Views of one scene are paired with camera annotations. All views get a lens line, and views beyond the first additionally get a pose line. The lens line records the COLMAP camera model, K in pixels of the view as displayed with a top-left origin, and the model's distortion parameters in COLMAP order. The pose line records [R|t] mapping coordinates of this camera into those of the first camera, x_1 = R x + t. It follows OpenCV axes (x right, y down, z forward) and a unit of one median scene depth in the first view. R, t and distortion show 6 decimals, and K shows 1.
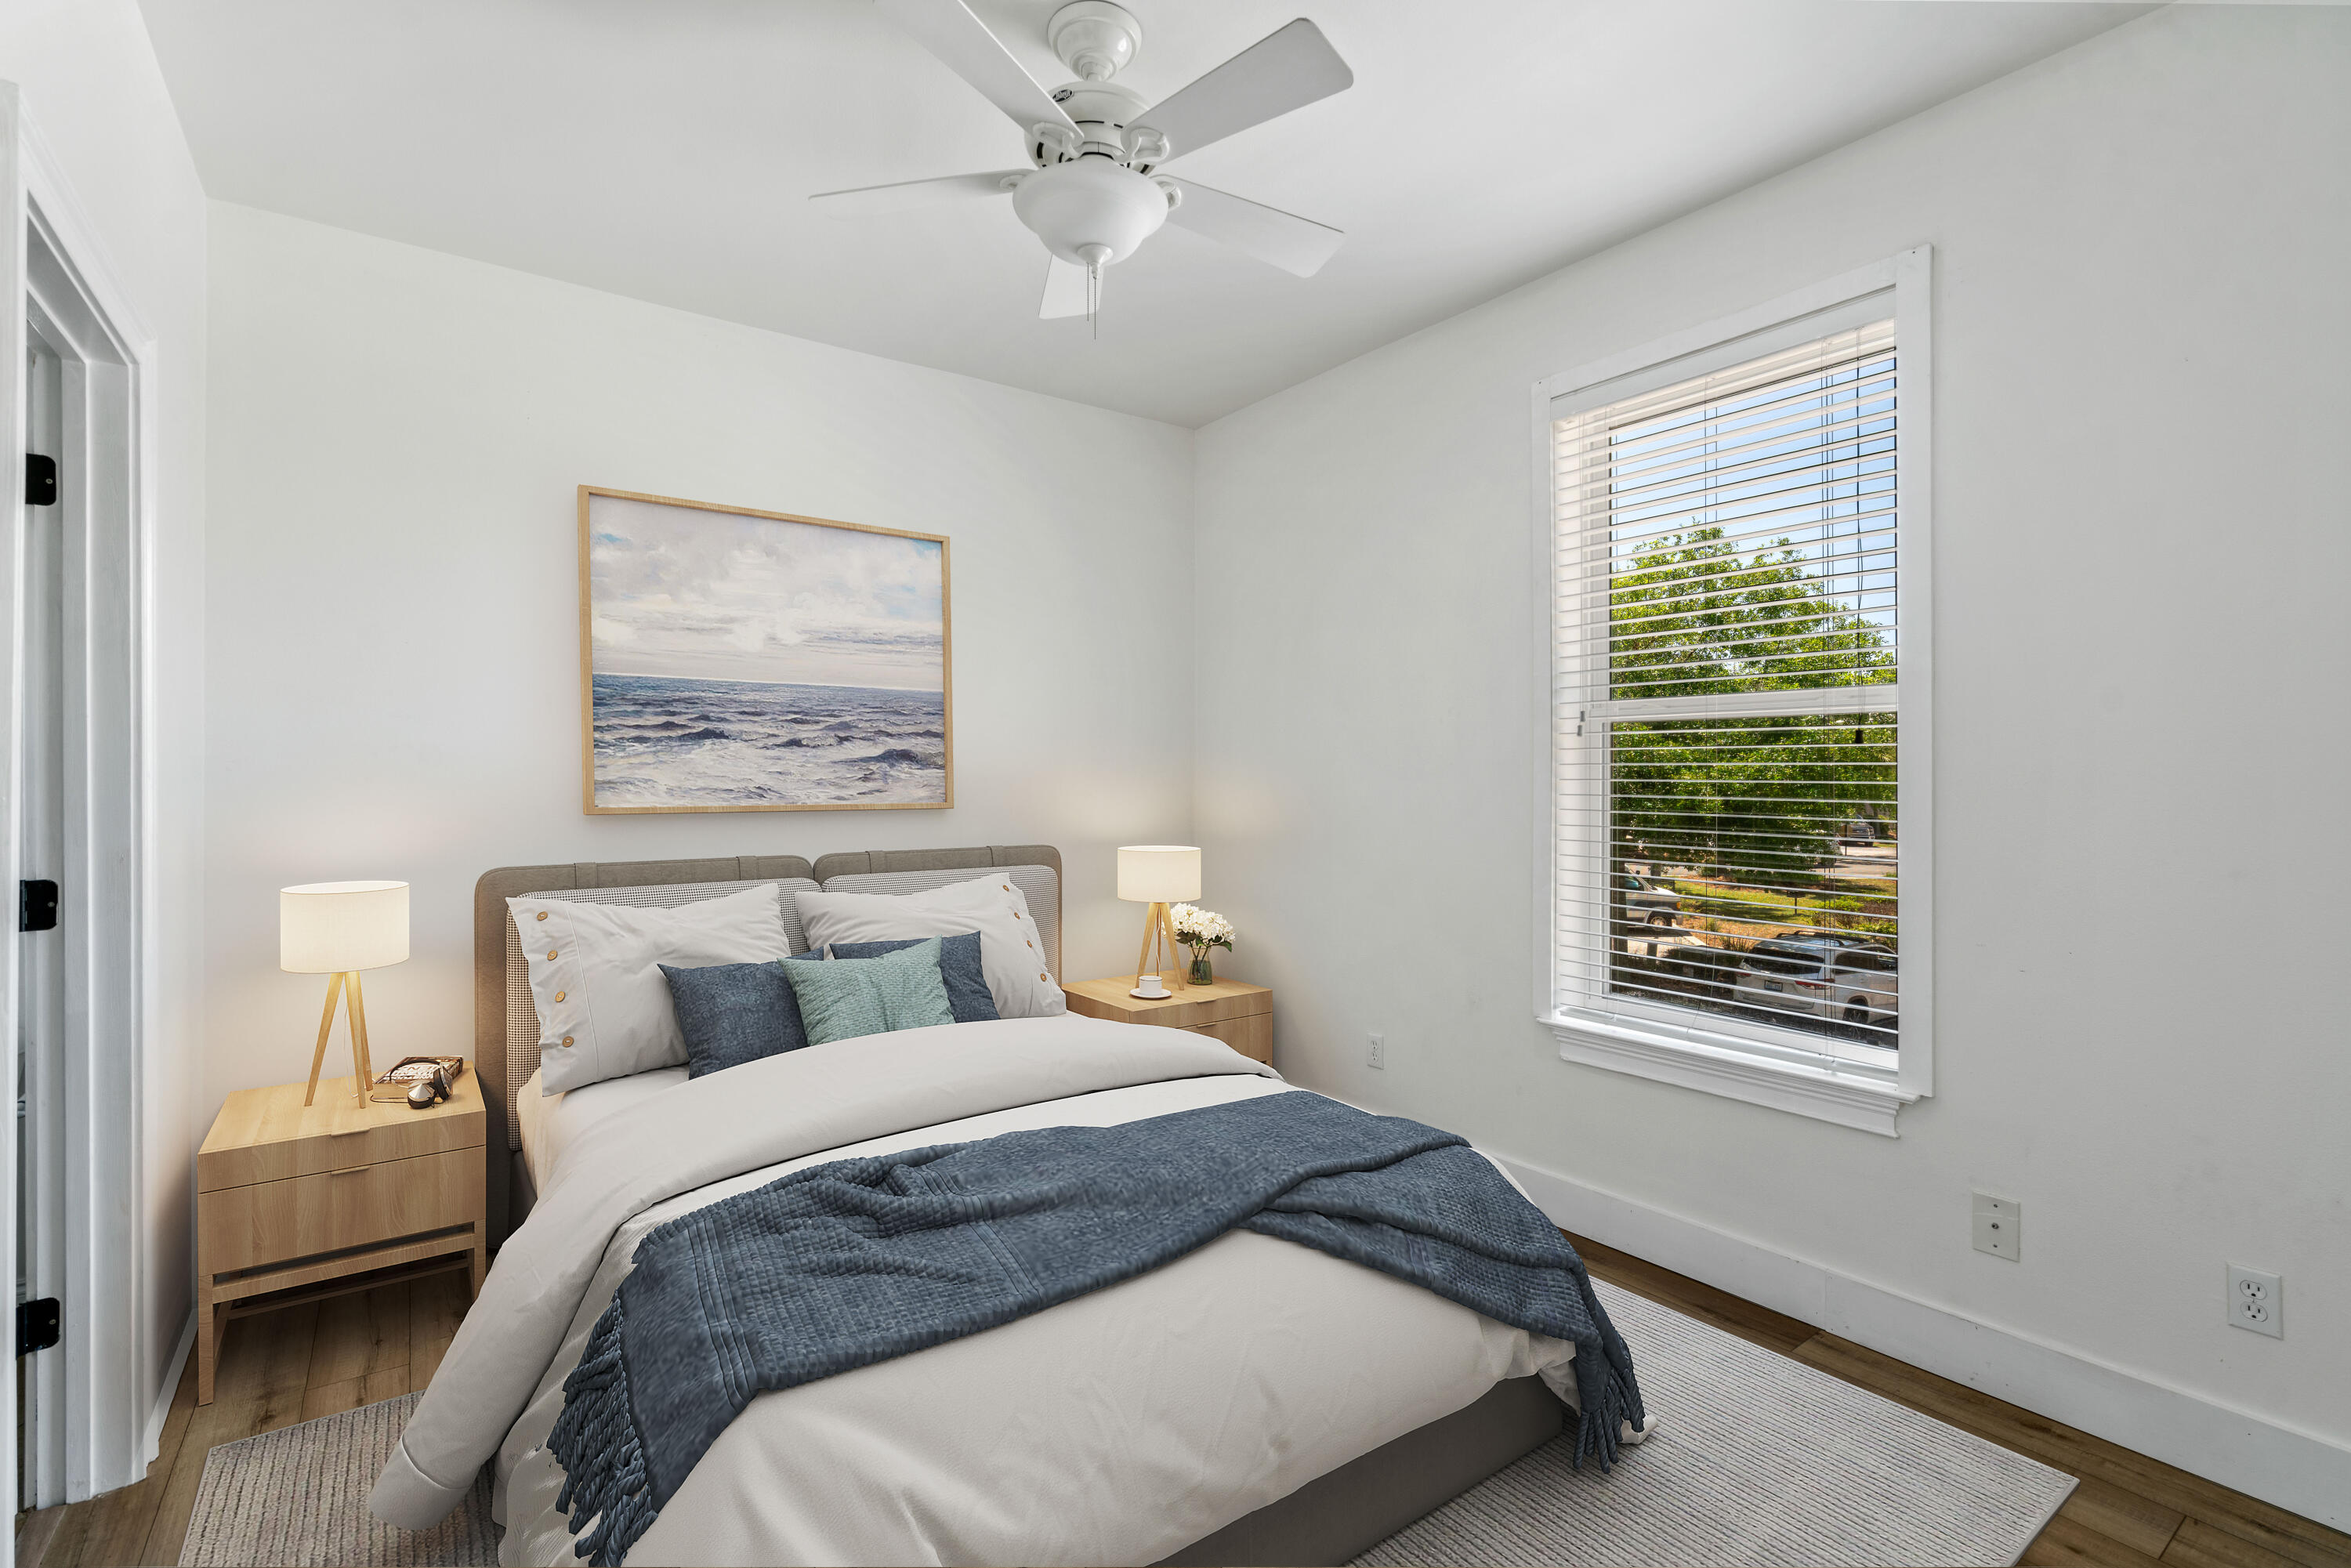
lens RADIAL K [[1077.3, 0, 1164.8], [0, 1077.3, 780.6], [0, 0, 1]] dist [-0.002862, 0.000505]
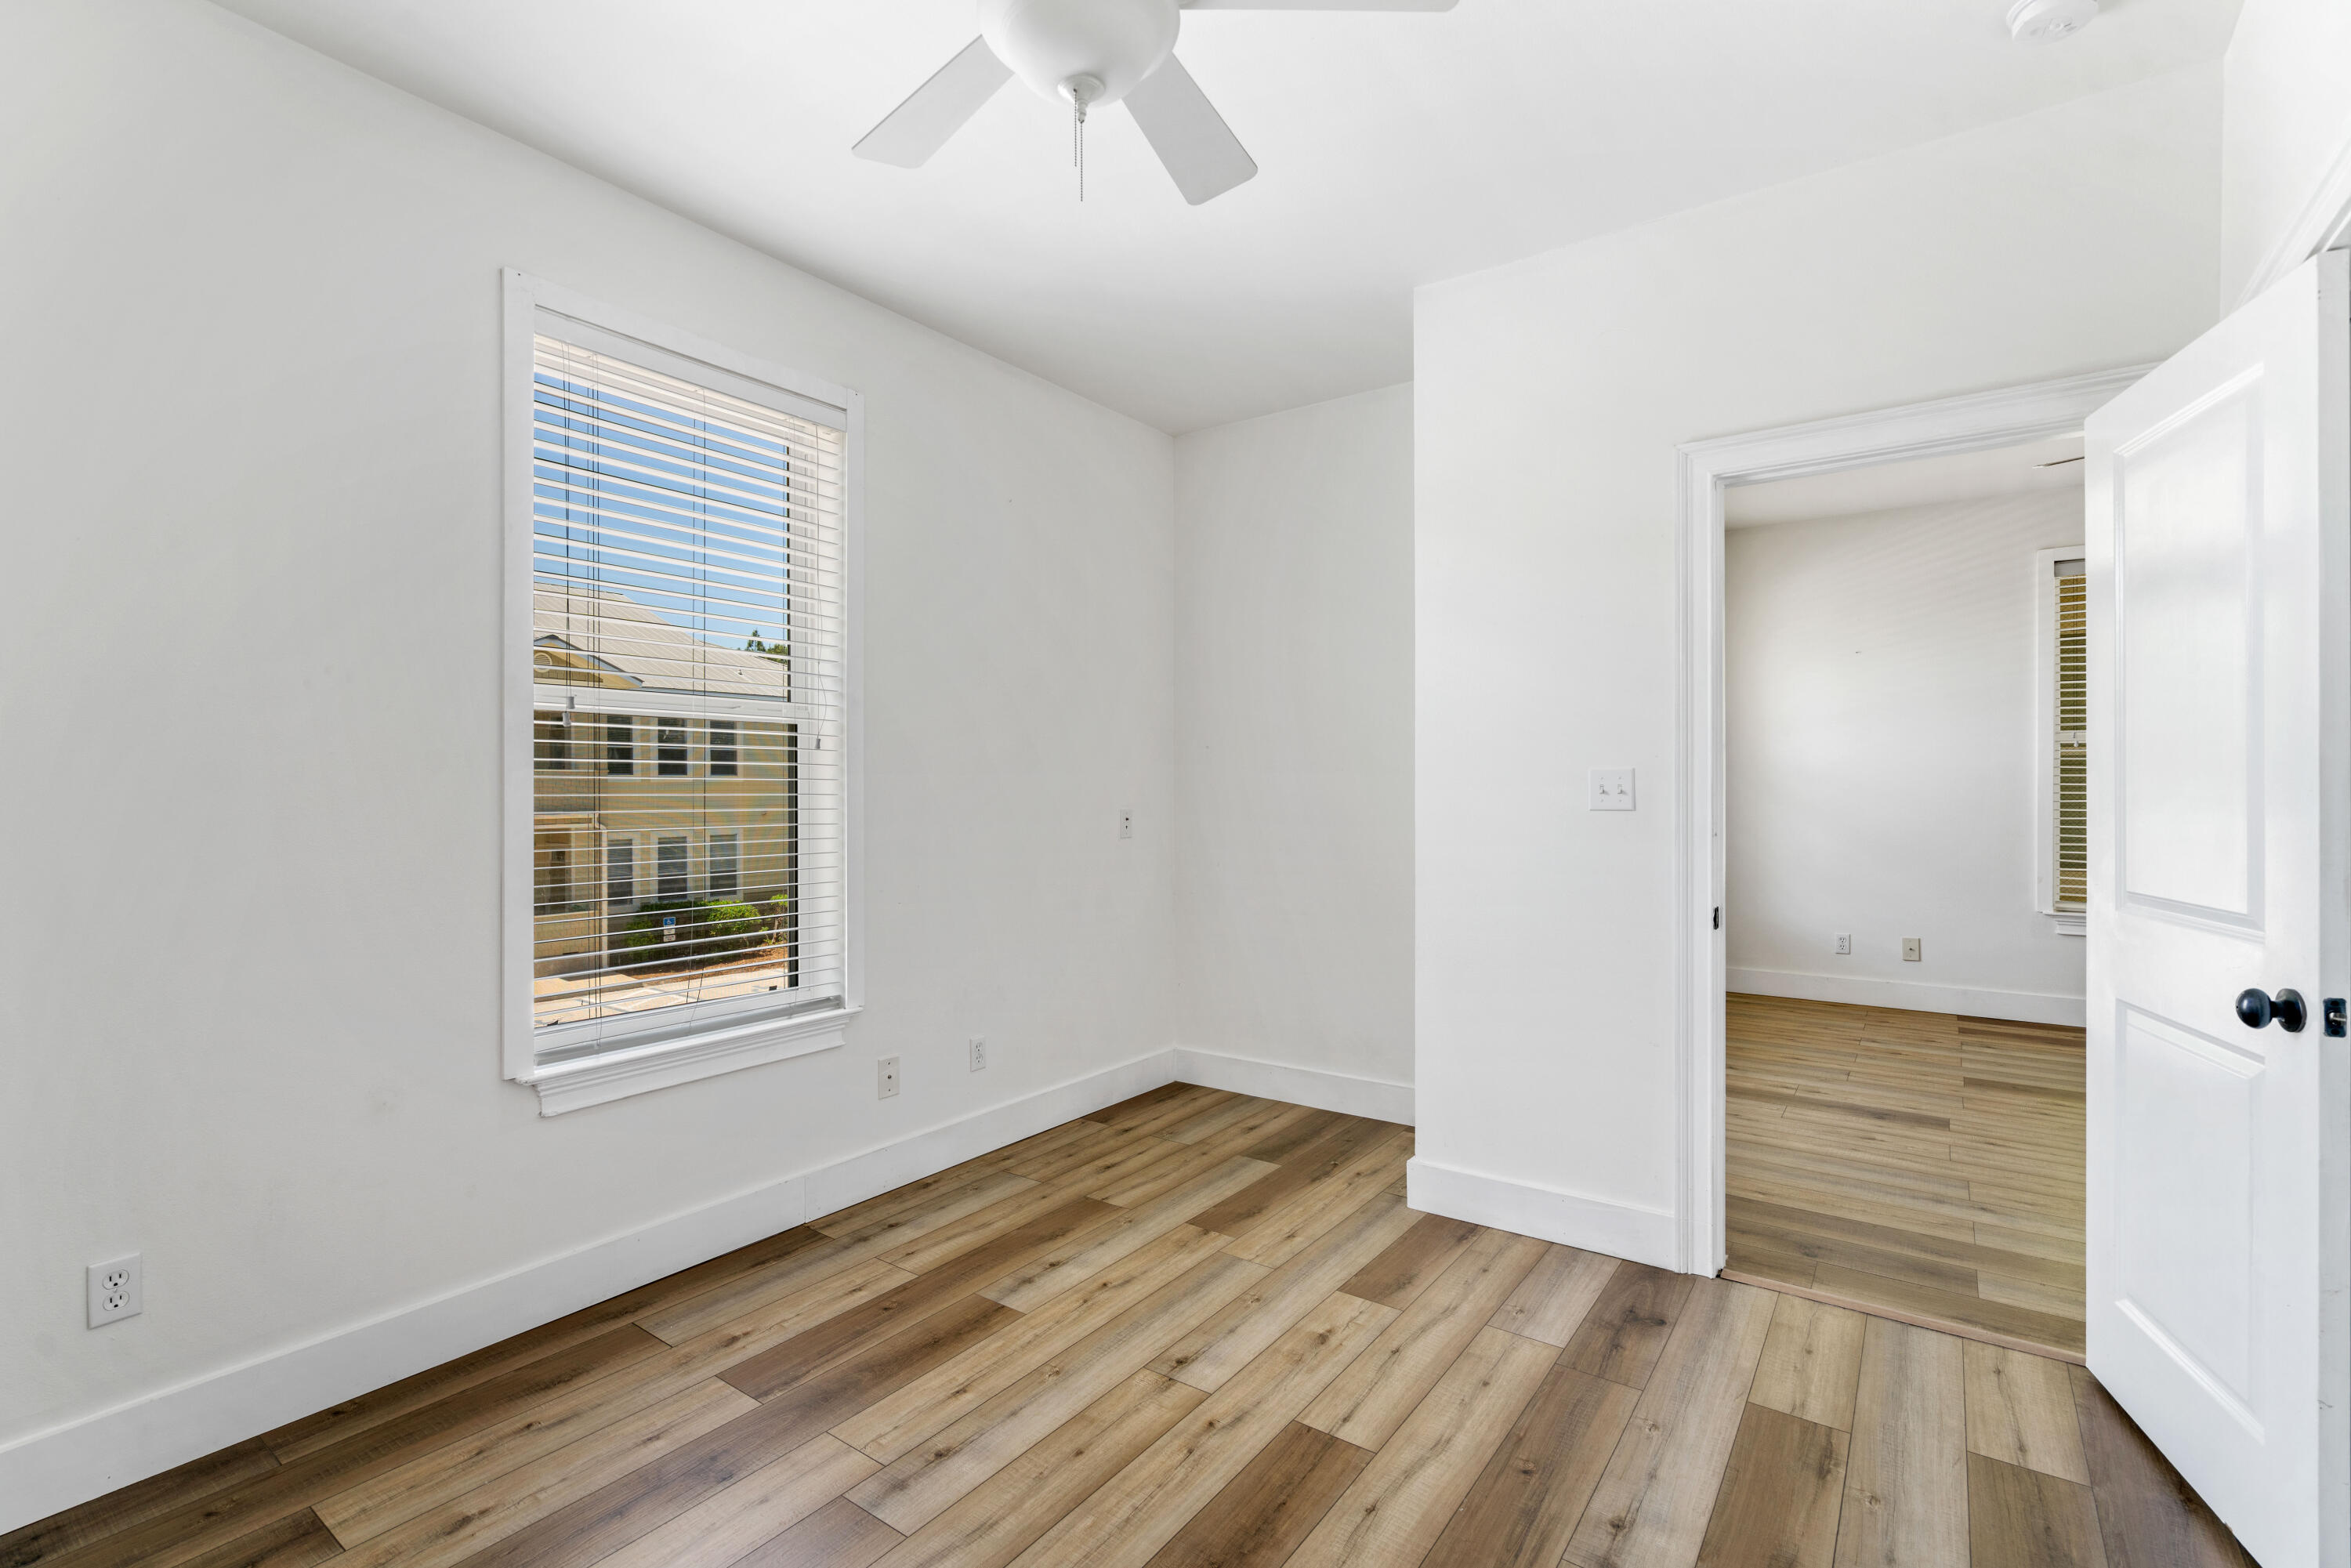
lens RADIAL K [[1077.3, 0, 1164.8], [0, 1077.3, 780.6], [0, 0, 1]] dist [-0.002862, 0.000505]
pose [[-0.329955, -0.000082, 0.943997, -0.680369], [-0.002417, 0.999997, -0.000758, 0.003084], [-0.943994, -0.002531, -0.329954, 1.007023]]
